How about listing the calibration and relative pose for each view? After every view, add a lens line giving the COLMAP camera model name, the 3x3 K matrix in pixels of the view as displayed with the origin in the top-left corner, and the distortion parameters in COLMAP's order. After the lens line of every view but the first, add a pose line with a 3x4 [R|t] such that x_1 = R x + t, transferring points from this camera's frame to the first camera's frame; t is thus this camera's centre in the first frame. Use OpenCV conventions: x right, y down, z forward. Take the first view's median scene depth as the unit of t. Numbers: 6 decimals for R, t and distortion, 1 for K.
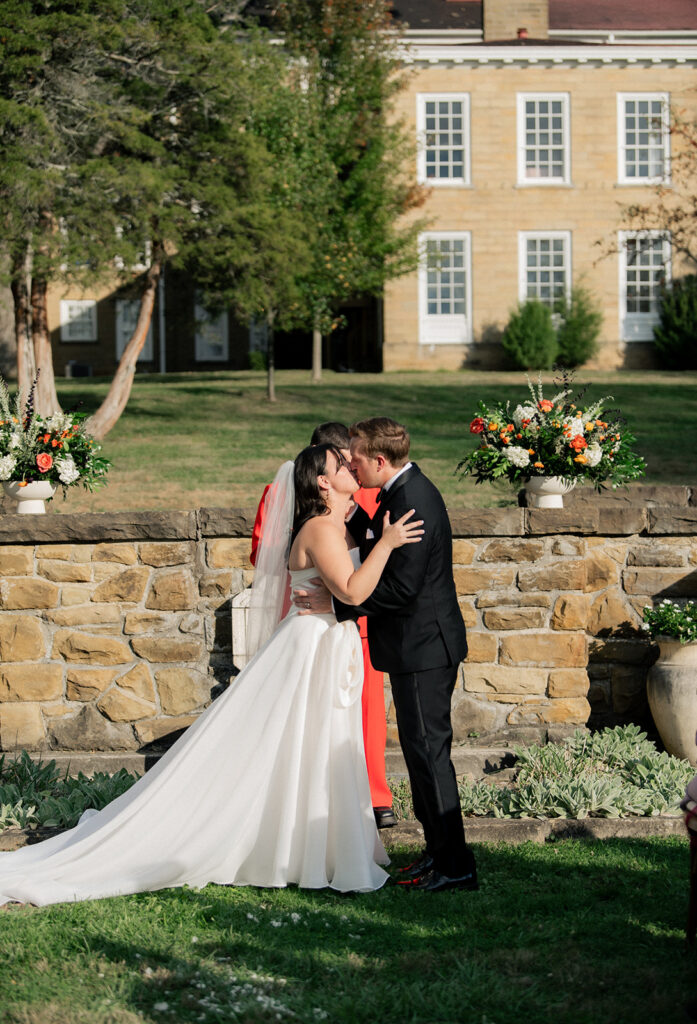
lens RADIAL K [[2060.3, 0, 348.5], [0, 2060.3, 512.0], [0, 0, 1]] dist [-0.004812, -0.166372]
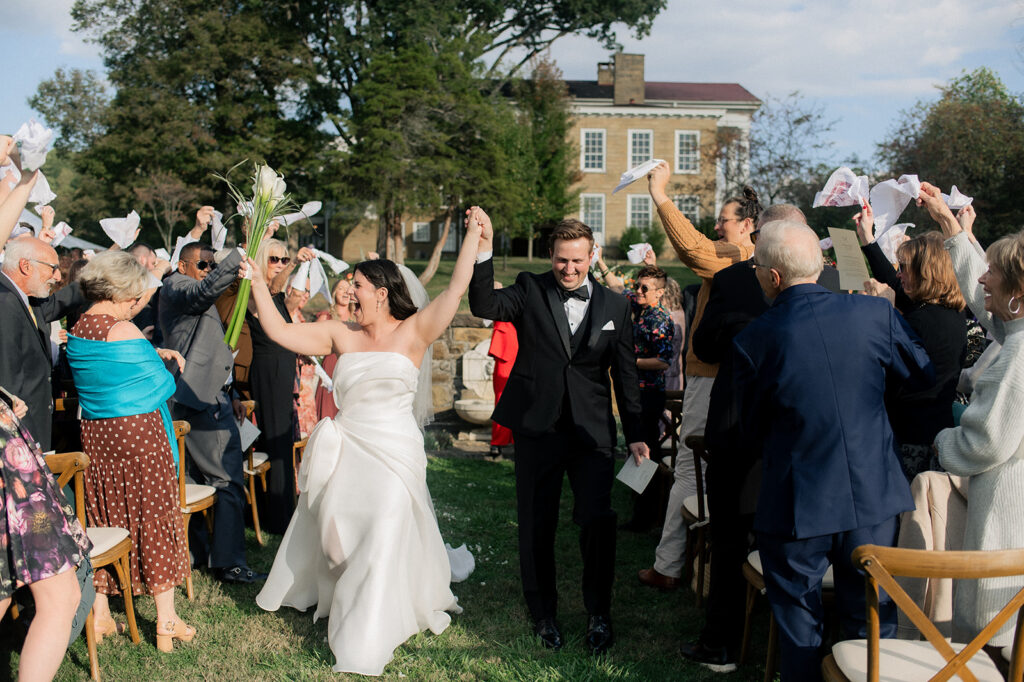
lens RADIAL K [[979.5, 0, 512.0], [0, 979.5, 341.0], [0, 0, 1]] dist [-0.120539, 0.172957]
pose [[0.998879, 0.025056, -0.040158, 0.035996], [-0.024416, 0.999568, 0.016345, 0.007907], [0.040550, -0.015346, 0.999060, -0.056048]]
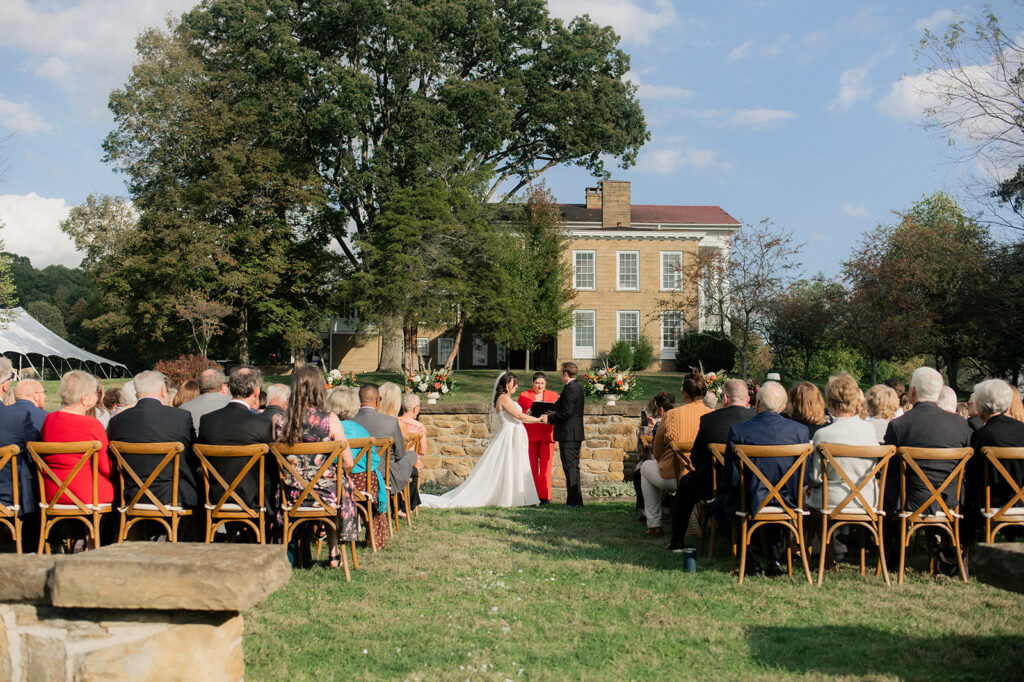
lens RADIAL K [[979.5, 0, 512.0], [0, 979.5, 341.0], [0, 0, 1]] dist [-0.120539, 0.172957]
pose [[0.999406, 0.017078, -0.029918, -0.000778], [-0.020047, 0.994590, -0.101929, 0.048319], [0.028015, 0.102469, 0.994342, -0.358124]]
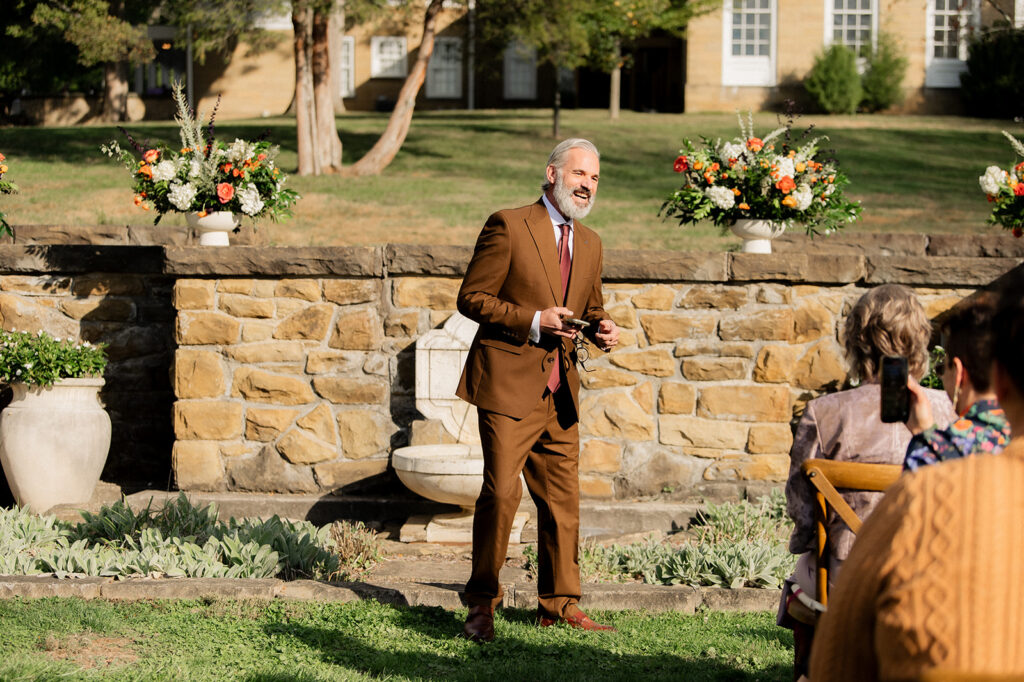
lens RADIAL K [[2025.5, 0, 512.0], [0, 2025.5, 341.0], [0, 0, 1]] dist [-0.023105, -0.192922]
pose [[0.996646, 0.028114, -0.076855, 0.056050], [-0.024675, 0.998667, 0.045337, -0.000978], [0.078027, -0.043289, 0.996011, 0.062232]]
